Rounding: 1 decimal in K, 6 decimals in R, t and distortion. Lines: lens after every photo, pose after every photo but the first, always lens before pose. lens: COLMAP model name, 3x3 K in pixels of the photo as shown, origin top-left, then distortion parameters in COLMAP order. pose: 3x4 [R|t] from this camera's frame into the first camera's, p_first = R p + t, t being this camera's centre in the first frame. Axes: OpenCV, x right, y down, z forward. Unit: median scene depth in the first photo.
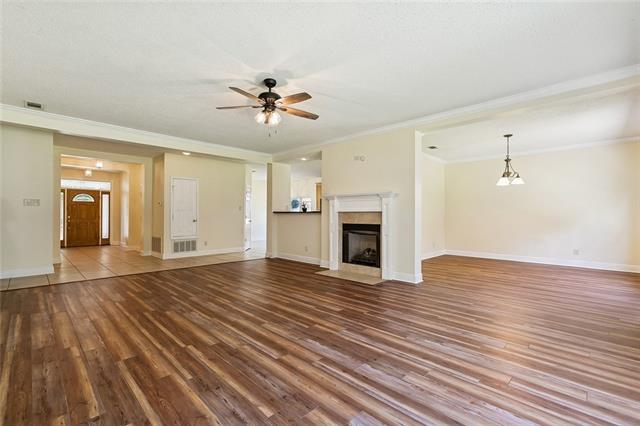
lens RADIAL K [[287.9, 0, 318.7], [0, 287.9, 212.5], [0, 0, 1]] dist [0.000701, -0.000087]
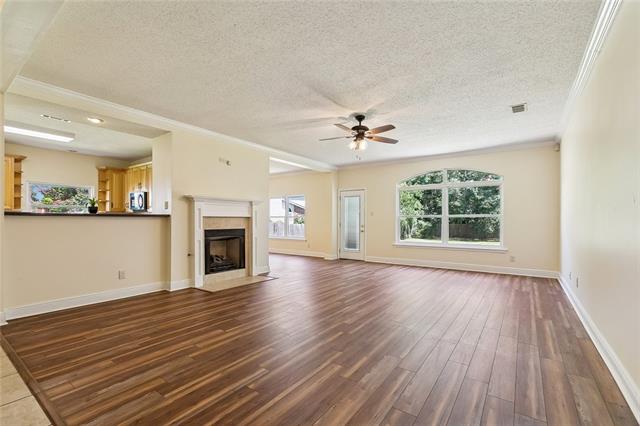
lens RADIAL K [[287.9, 0, 316.5], [0, 287.9, 217.5], [0, 0, 1]] dist [0.000701, -0.000087]
pose [[-0.150639, 0.002162, 0.988587, -1.466573], [-0.018698, 0.999812, -0.005036, -0.001265], [-0.988412, -0.019243, -0.150570, 1.428102]]
